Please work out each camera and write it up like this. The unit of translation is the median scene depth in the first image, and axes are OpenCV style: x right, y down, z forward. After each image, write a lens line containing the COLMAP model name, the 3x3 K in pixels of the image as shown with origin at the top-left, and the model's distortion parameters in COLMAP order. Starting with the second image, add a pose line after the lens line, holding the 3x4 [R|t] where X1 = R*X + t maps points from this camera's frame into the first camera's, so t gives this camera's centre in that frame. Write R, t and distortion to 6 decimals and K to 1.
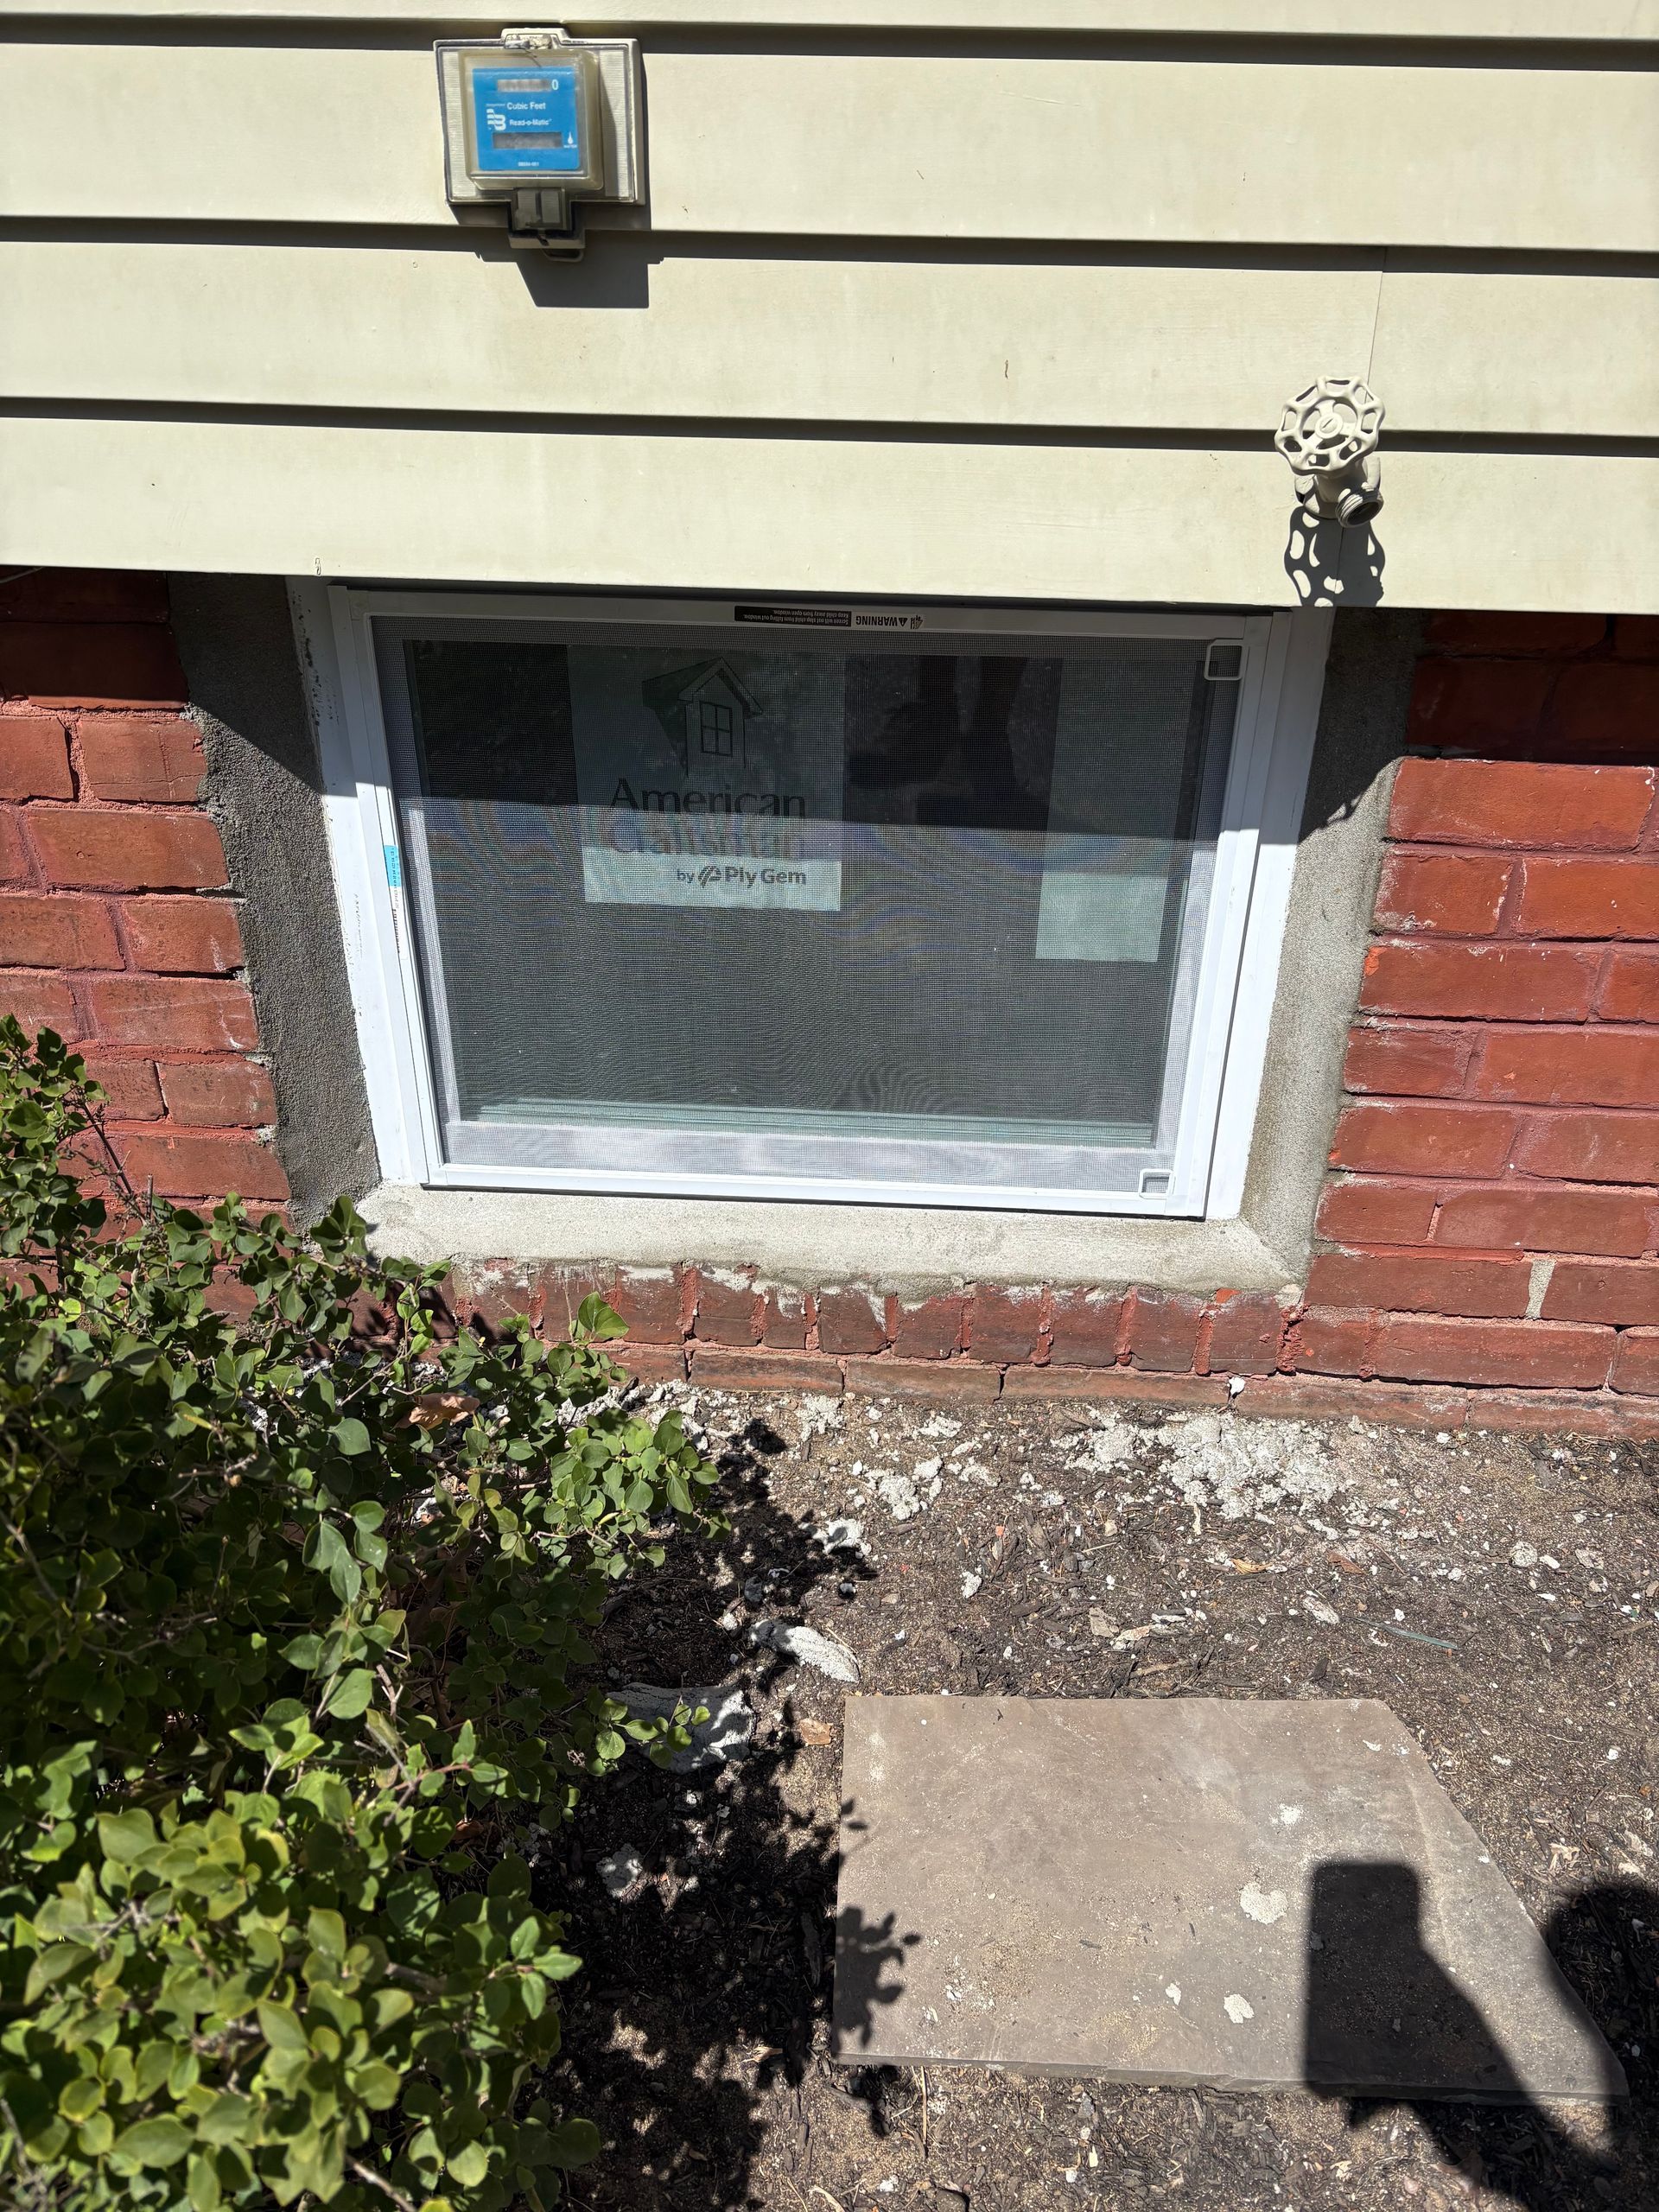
lens RADIAL K [[1669.9, 0, 794.9], [0, 1669.9, 1174.9], [0, 0, 1]] dist [0.005493, -0.015375]
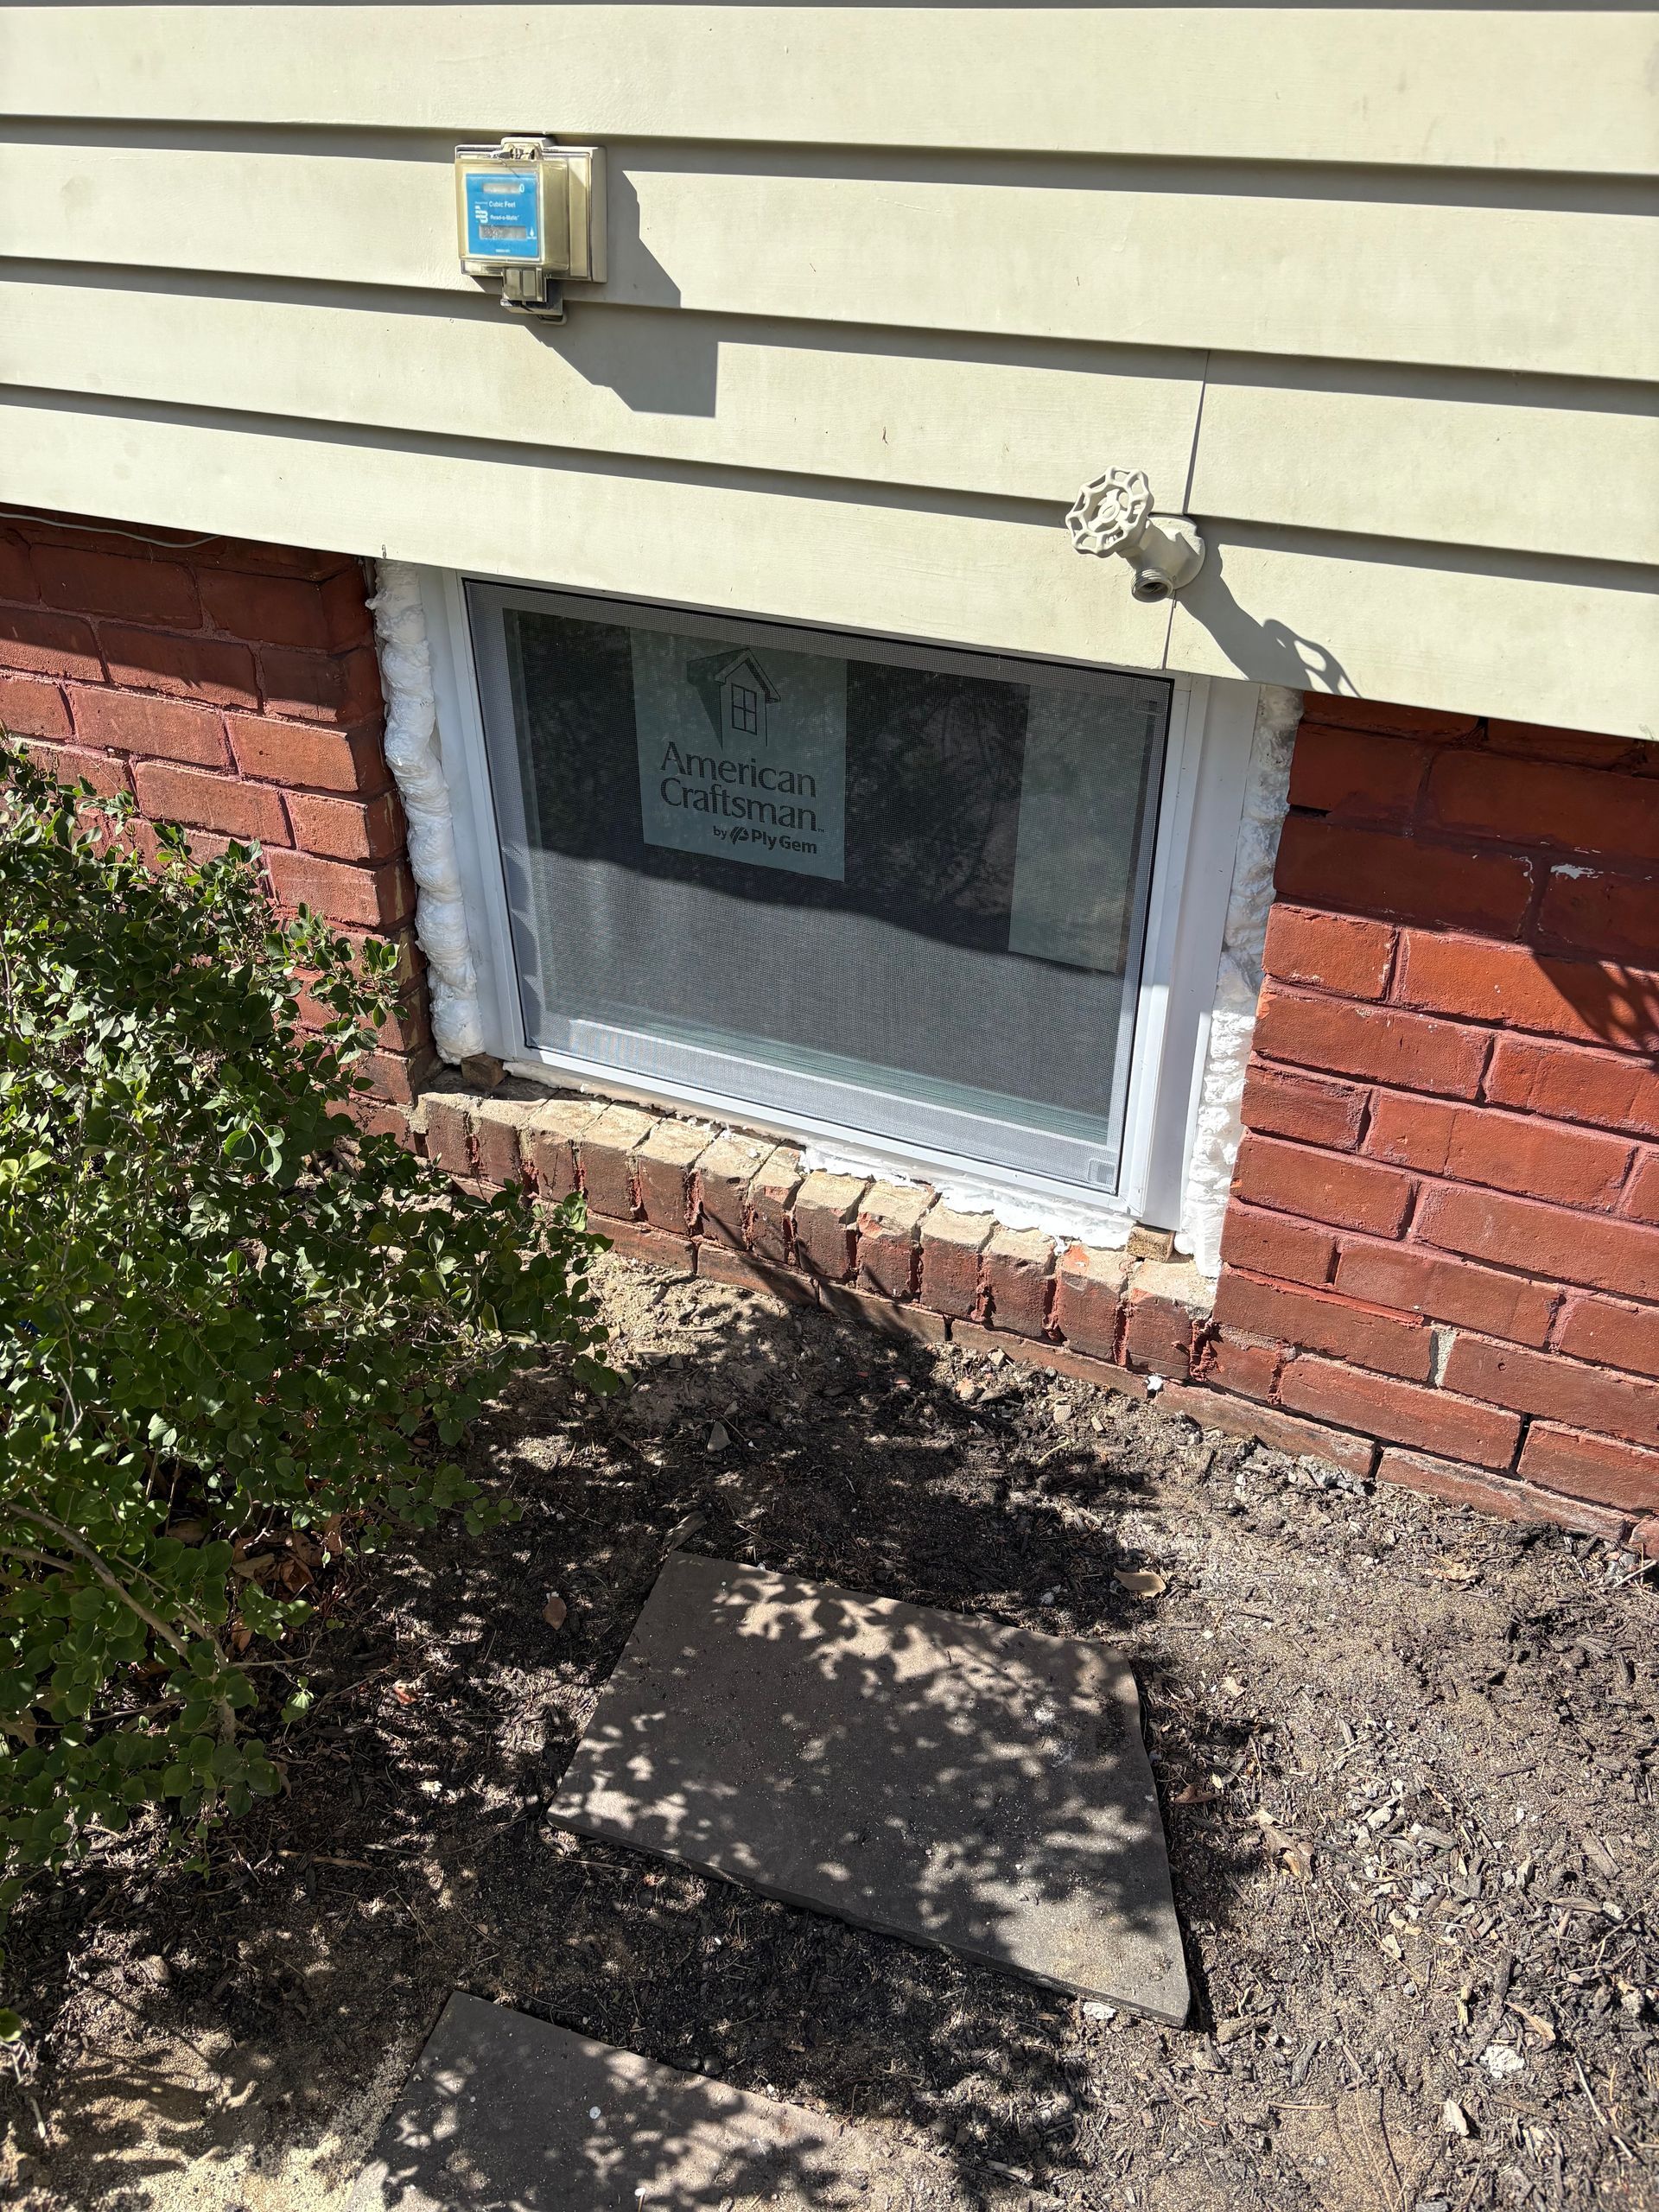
lens RADIAL K [[1669.9, 0, 827.8], [0, 1669.9, 1111.6], [0, 0, 1]] dist [0.005493, -0.015375]
pose [[0.935558, 0.183098, -0.302005, 0.500637], [-0.175517, 0.983086, 0.052300, -0.084412], [0.306473, 0.004077, 0.951871, -0.079712]]
